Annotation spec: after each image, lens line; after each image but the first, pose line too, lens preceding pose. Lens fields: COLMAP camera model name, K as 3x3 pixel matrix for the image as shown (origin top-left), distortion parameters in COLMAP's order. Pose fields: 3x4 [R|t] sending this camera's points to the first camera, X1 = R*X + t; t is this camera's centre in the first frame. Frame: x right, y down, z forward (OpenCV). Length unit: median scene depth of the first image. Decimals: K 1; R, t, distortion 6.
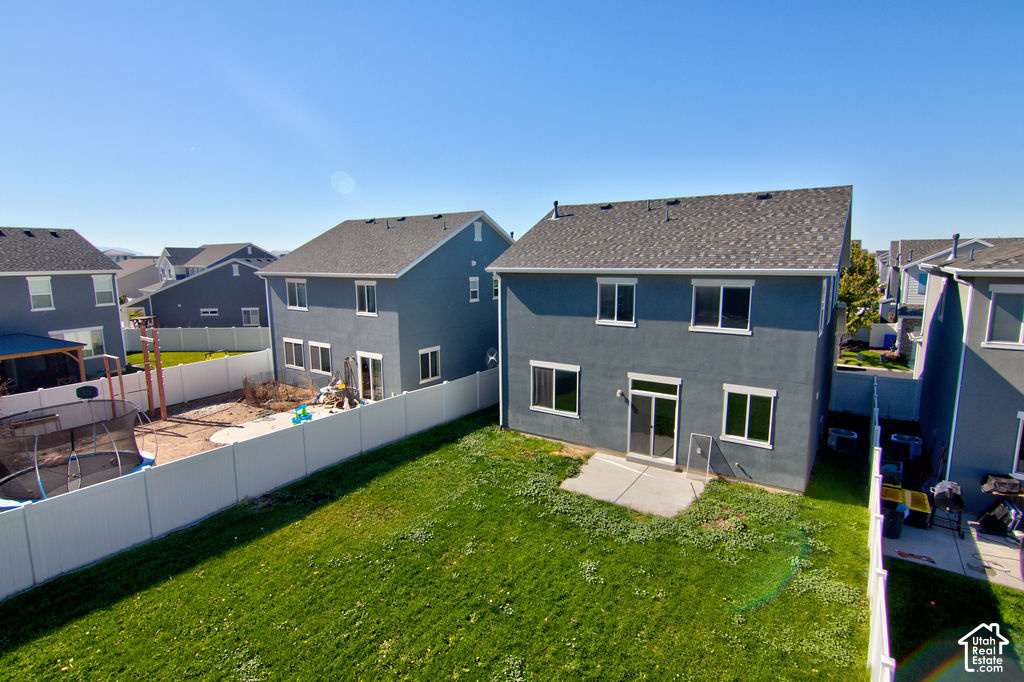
lens RADIAL K [[513.6, 0, 512.0], [0, 513.6, 341.0], [0, 0, 1]] dist [-0.002503, -0.000461]
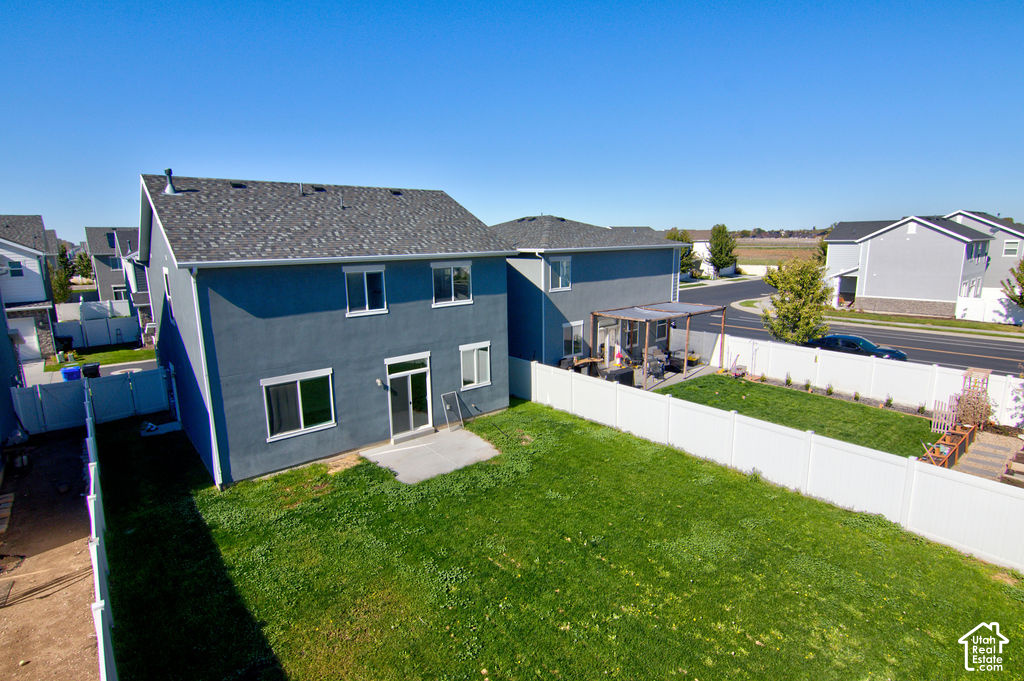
lens RADIAL K [[515.7, 0, 512.0], [0, 515.7, 340.5], [0, 0, 1]] dist [0.002804, 0.000310]
pose [[0.278493, -0.178826, 0.943643, -0.652567], [0.168915, 0.976318, 0.135167, -0.068765], [-0.945468, 0.121753, 0.302104, 0.454399]]
